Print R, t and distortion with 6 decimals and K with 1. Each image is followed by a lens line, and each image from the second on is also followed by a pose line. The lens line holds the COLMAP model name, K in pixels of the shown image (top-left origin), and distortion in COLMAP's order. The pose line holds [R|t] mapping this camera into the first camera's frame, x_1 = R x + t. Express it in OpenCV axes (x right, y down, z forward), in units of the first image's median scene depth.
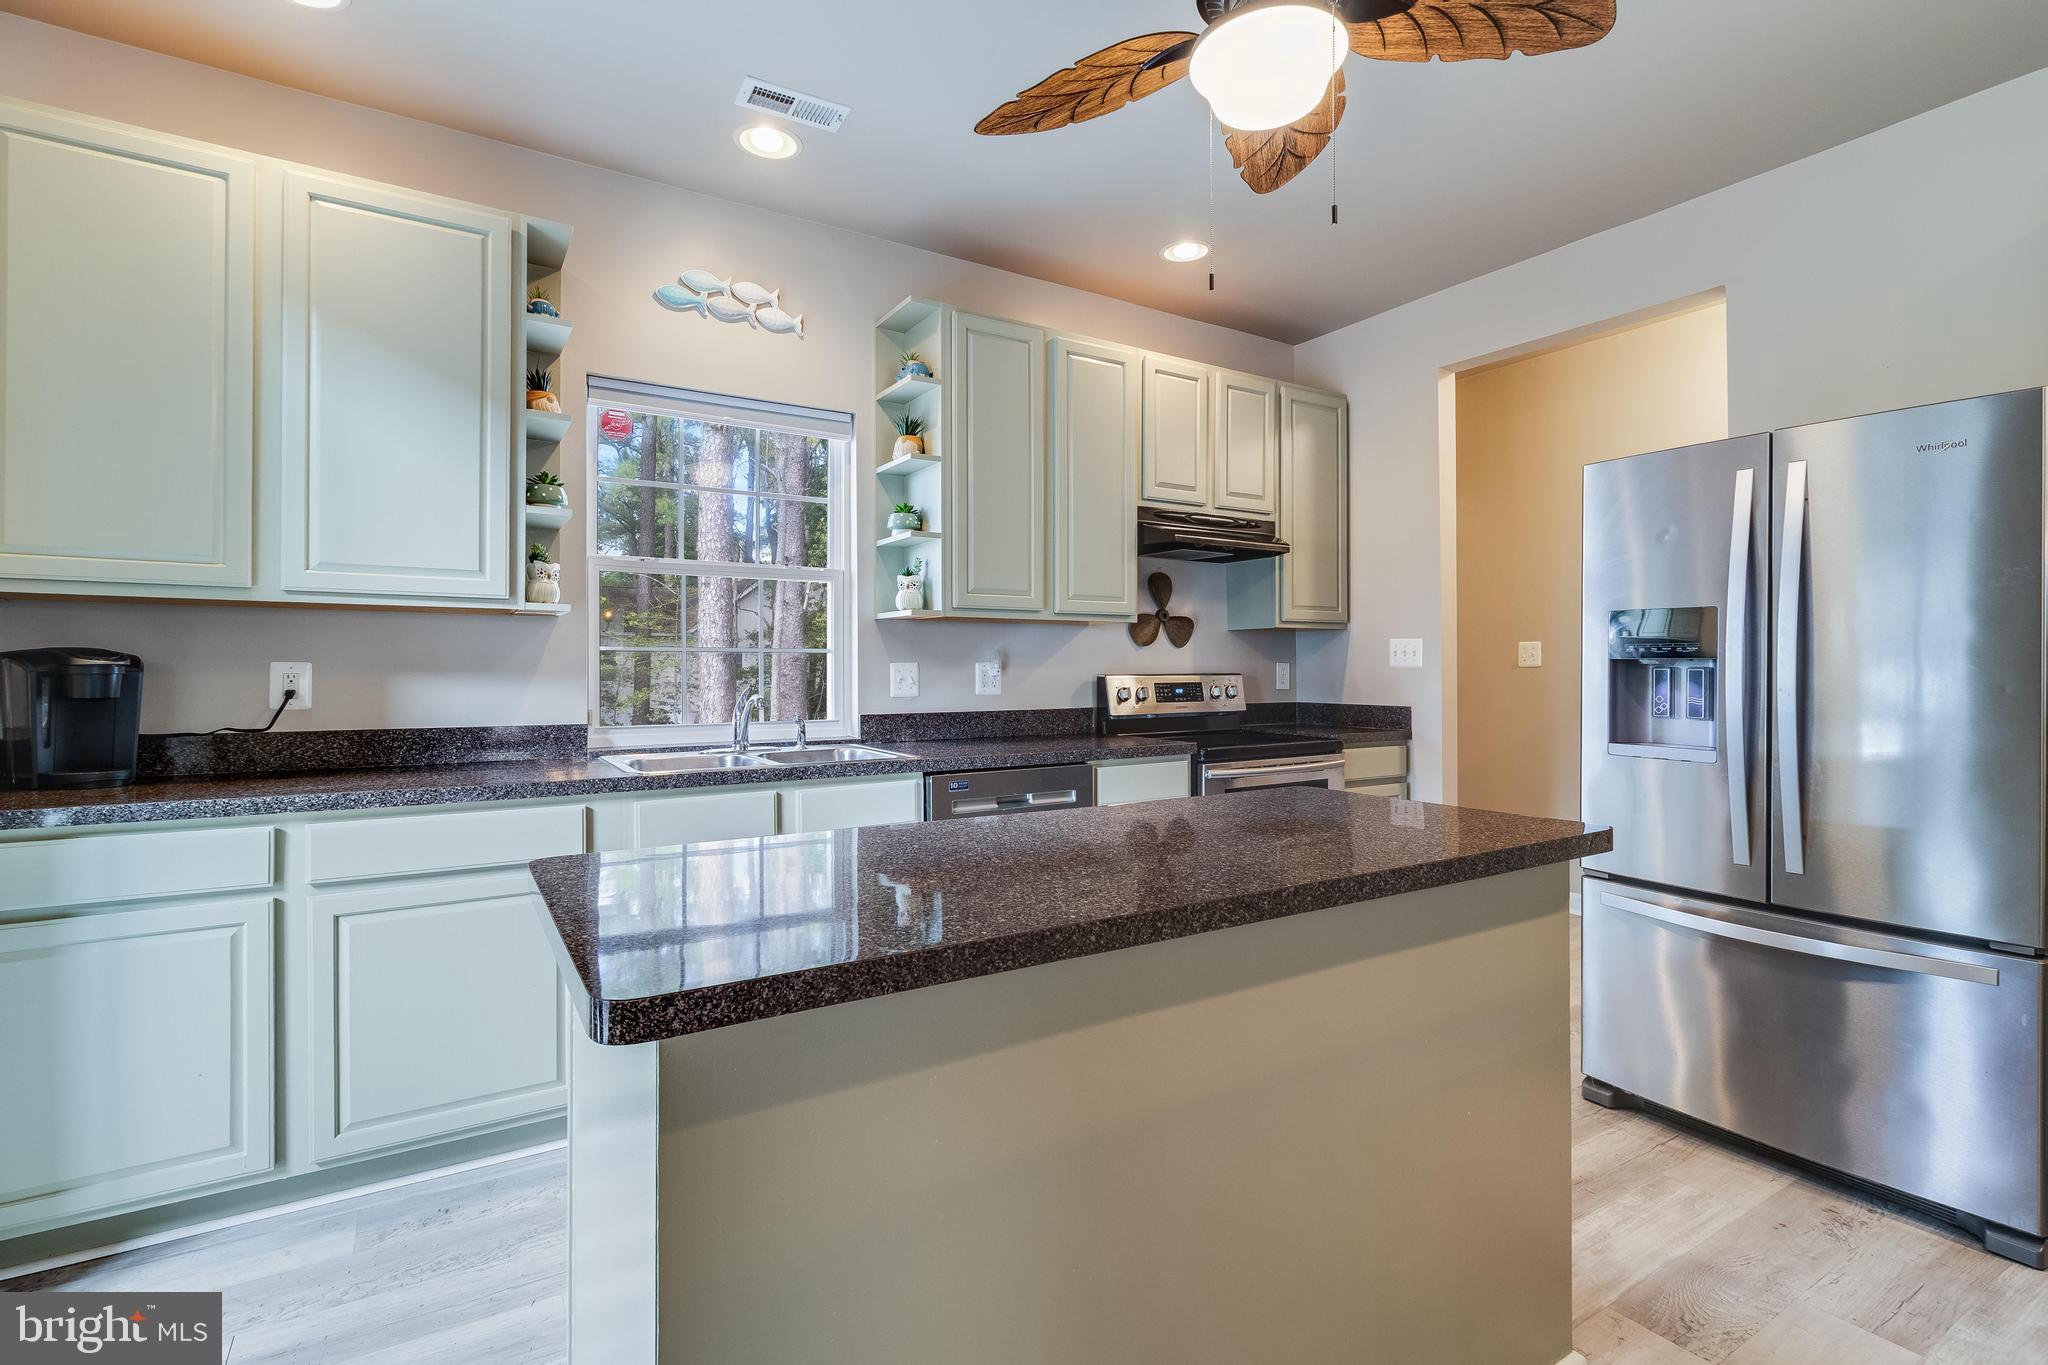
lens RADIAL K [[944.1, 0, 1027.1], [0, 944.1, 671.7], [0, 0, 1]] dist [0.003373, 0.000147]
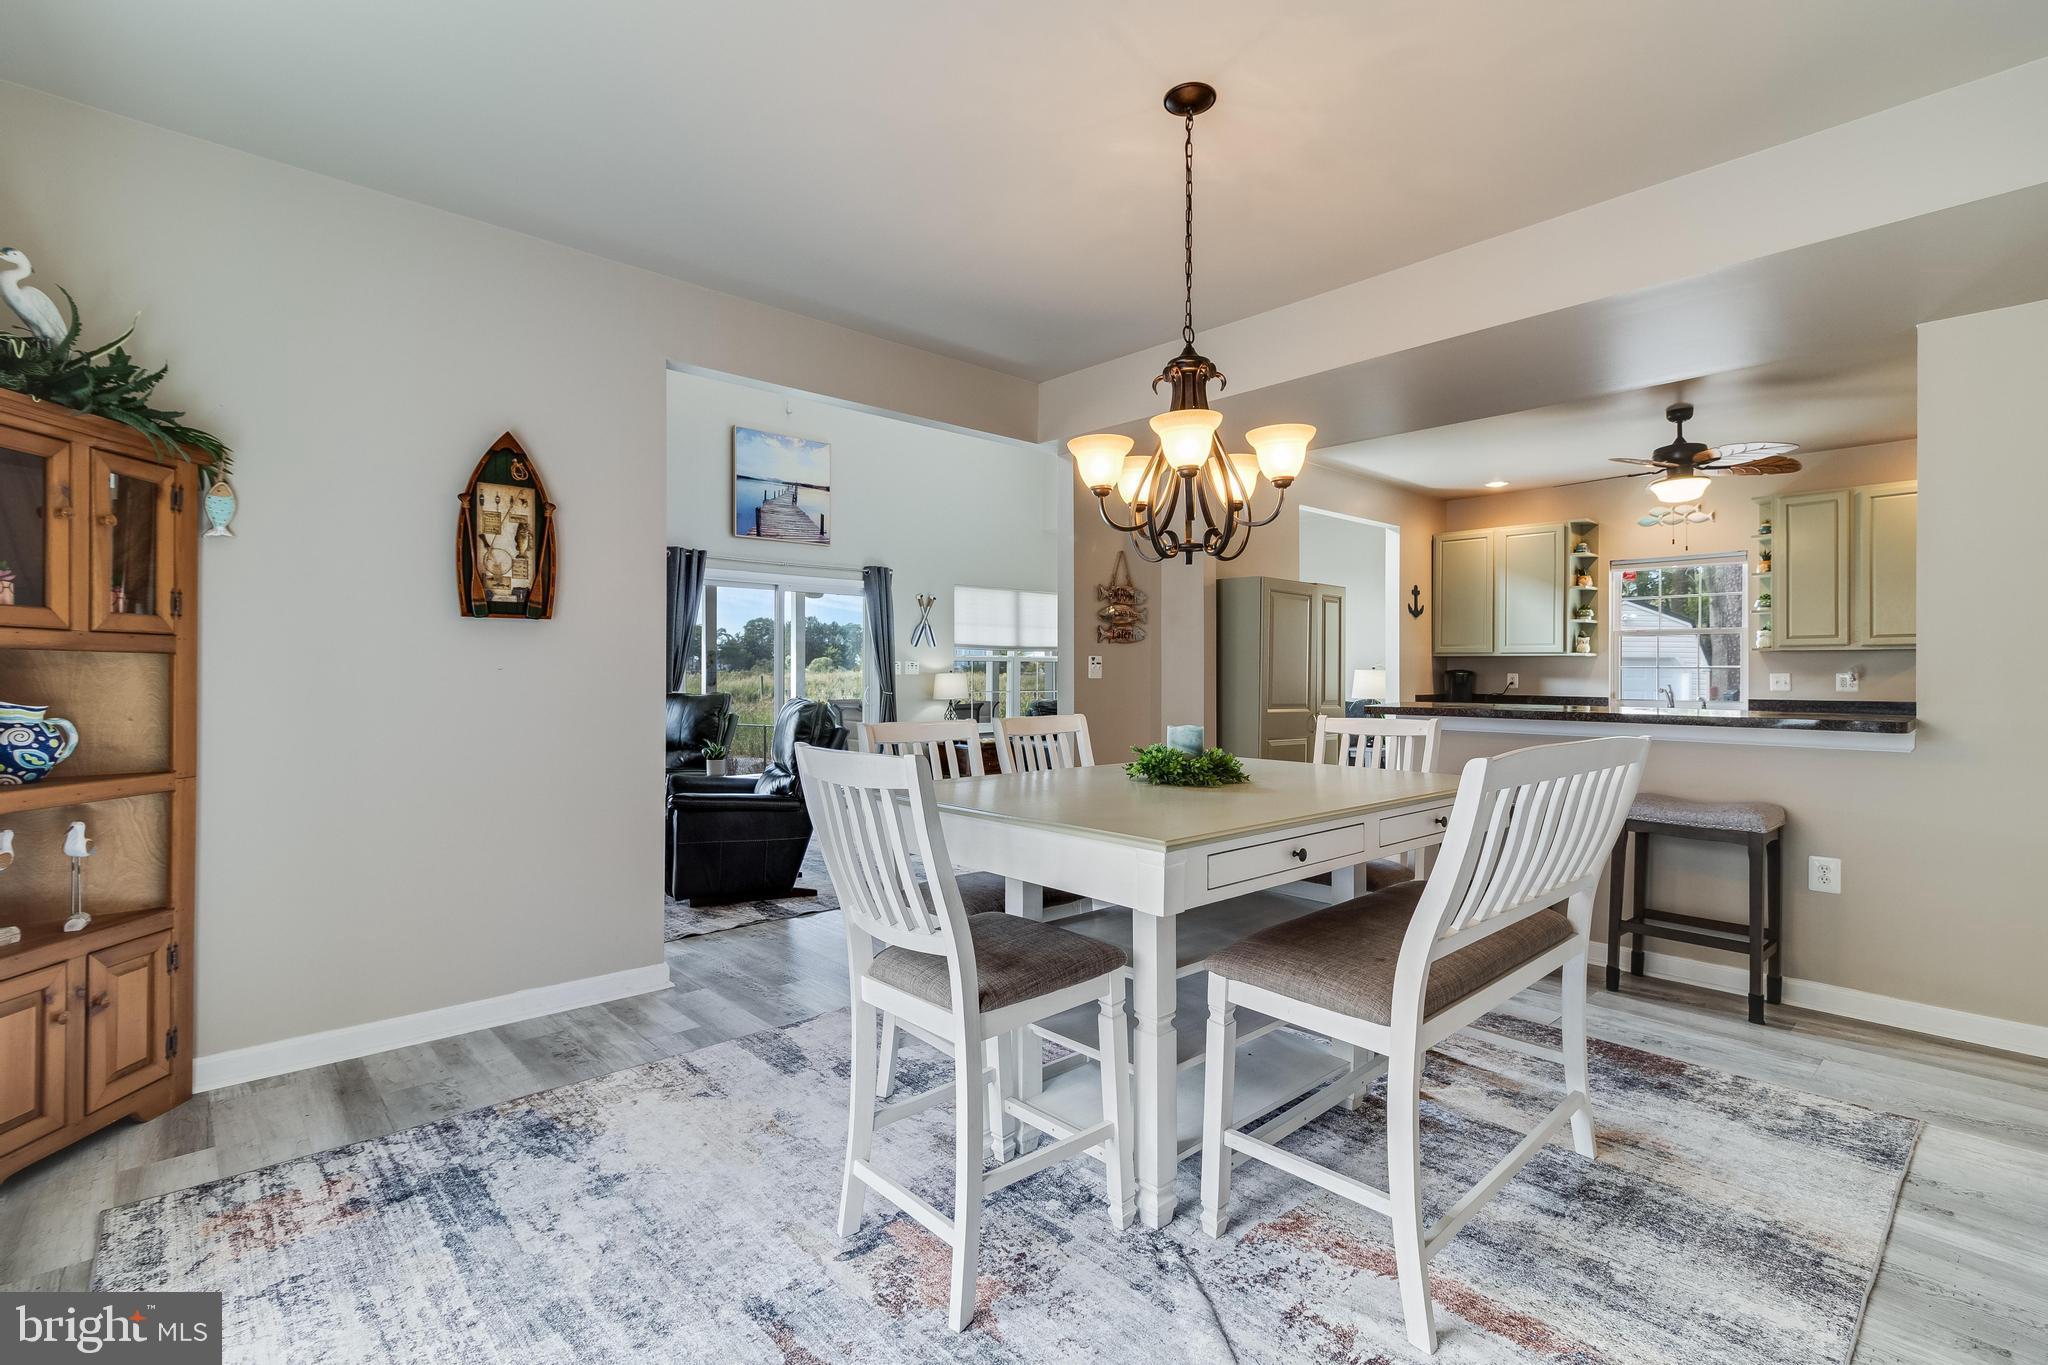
lens RADIAL K [[944.1, 0, 1027.5], [0, 944.1, 671.7], [0, 0, 1]] dist [0.003373, 0.000147]
pose [[0.188100, 0.002320, -0.982147, 1.569433], [-0.004311, 0.999990, 0.001537, -0.010473], [0.982140, 0.003945, 0.188108, -0.925924]]
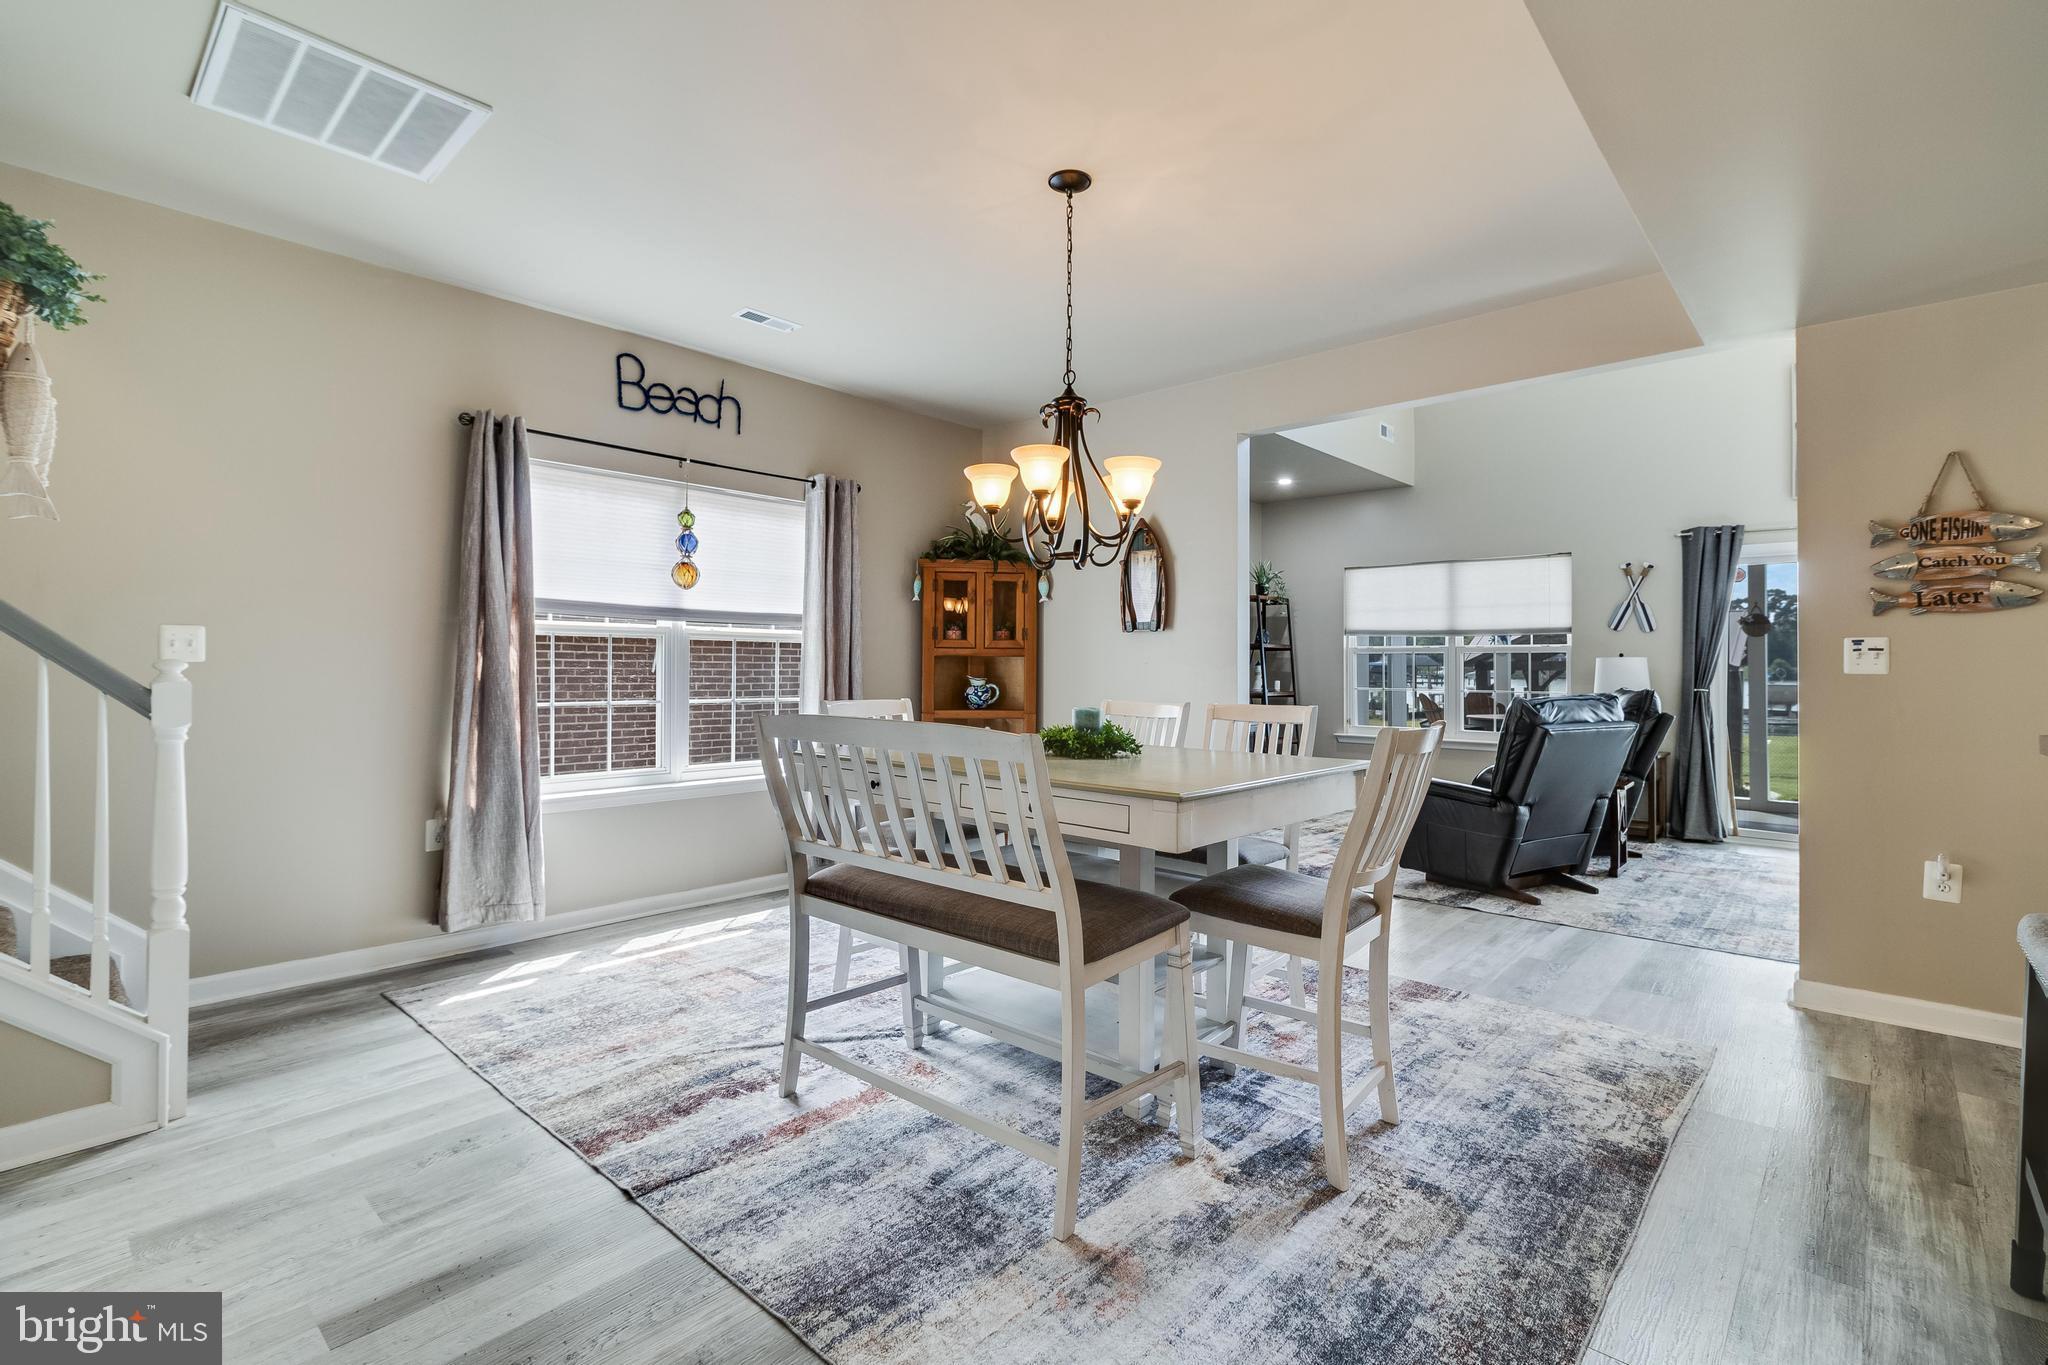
lens RADIAL K [[944.1, 0, 1031.0], [0, 944.1, 656.1], [0, 0, 1]] dist [0.003373, 0.000147]
pose [[-0.960681, -0.003228, -0.277636, 1.128467], [-0.000400, 0.999947, -0.010242, -0.004776], [0.277655, -0.009729, -0.960632, 0.211164]]
